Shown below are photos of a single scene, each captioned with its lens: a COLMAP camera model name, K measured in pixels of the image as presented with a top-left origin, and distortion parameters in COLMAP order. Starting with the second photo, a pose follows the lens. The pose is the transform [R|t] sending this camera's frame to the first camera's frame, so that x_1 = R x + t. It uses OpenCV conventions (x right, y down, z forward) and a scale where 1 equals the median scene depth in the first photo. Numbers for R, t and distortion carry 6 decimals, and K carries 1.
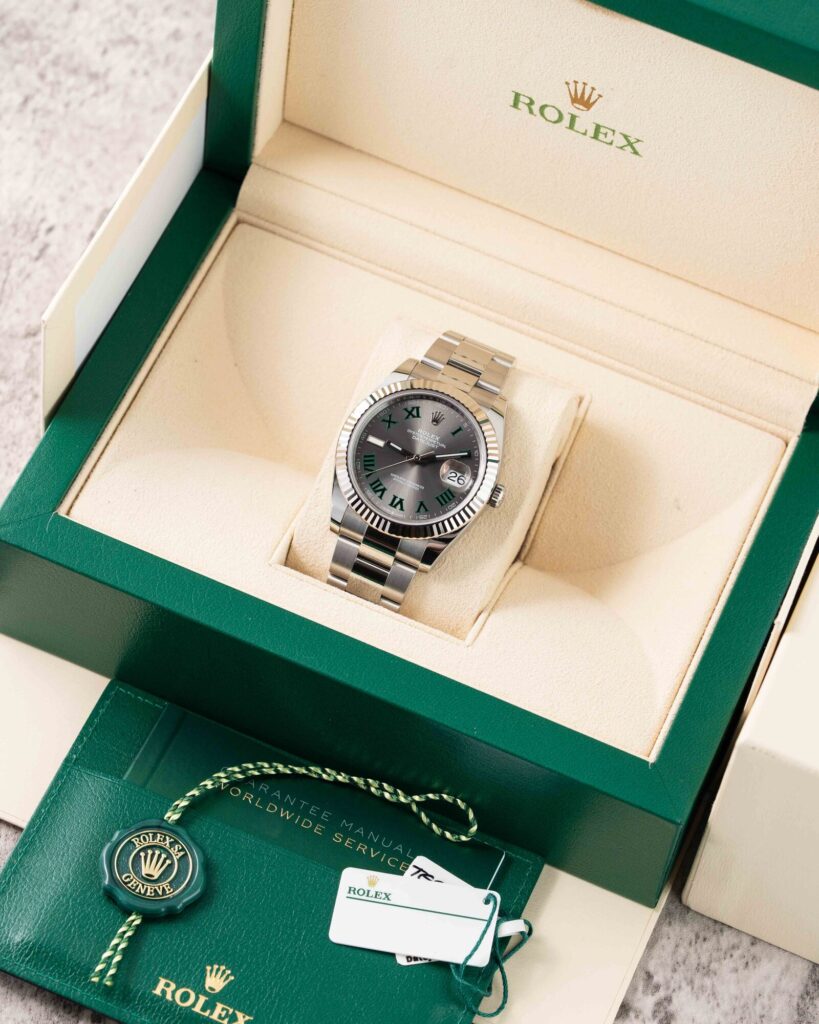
lens RADIAL K [[4476.5, 0, 409.4], [0, 4476.5, 512.0], [0, 0, 1]] dist [-0.100253, 0.000000]
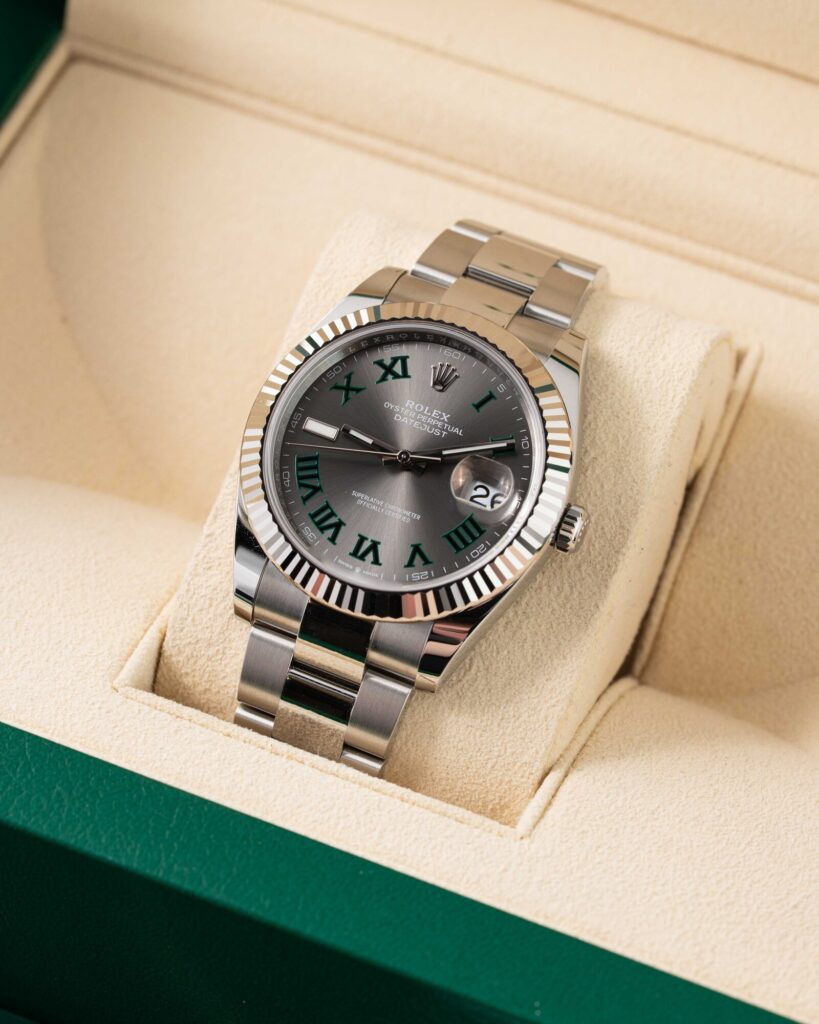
lens RADIAL K [[4476.5, 0, 410.9], [0, 4476.5, 502.1], [0, 0, 1]] dist [-0.100253, 0.000000]
pose [[0.997698, -0.041249, -0.053829, 0.028405], [0.036159, 0.995073, -0.092317, 0.037758], [0.057371, 0.090158, 0.994274, 0.510343]]
